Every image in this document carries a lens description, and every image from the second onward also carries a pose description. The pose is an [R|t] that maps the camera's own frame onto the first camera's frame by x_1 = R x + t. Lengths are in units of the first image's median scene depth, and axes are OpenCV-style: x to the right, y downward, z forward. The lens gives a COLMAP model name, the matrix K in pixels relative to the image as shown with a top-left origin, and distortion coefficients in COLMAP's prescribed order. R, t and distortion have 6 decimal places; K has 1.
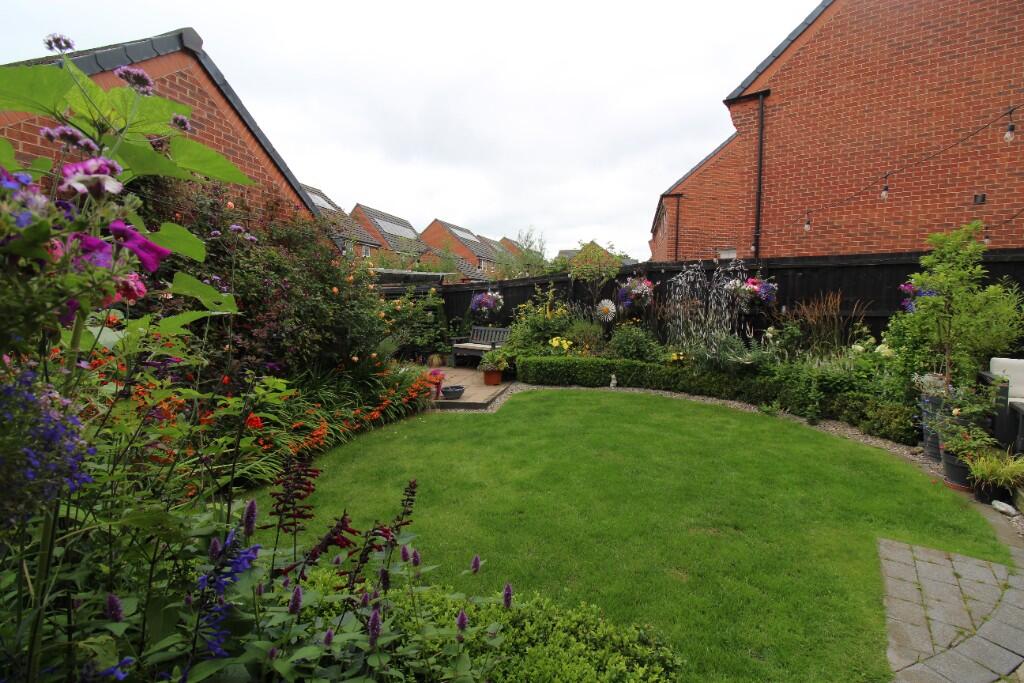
lens RADIAL K [[473.2, 0, 512.0], [0, 473.2, 341.5], [0, 0, 1]] dist [0.003001, -0.013484]
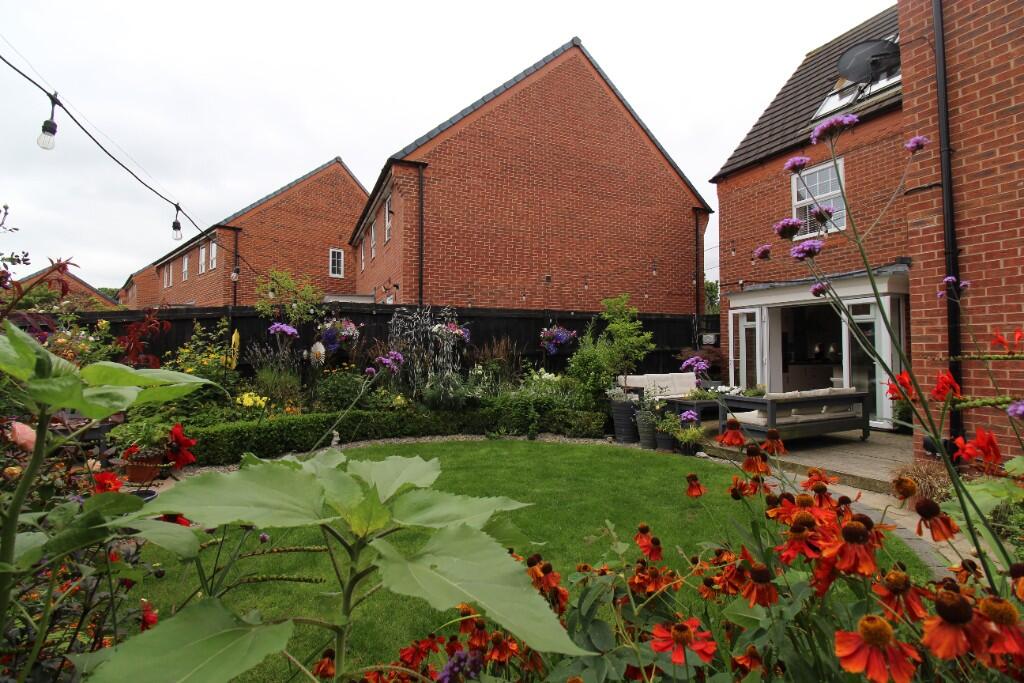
lens RADIAL K [[473.2, 0, 512.0], [0, 473.2, 341.5], [0, 0, 1]] dist [0.003001, -0.013484]
pose [[0.485484, 0.007891, 0.874210, -0.377369], [0.082400, 0.995095, -0.054742, -0.016046], [-0.870354, 0.098612, 0.482453, 0.304969]]
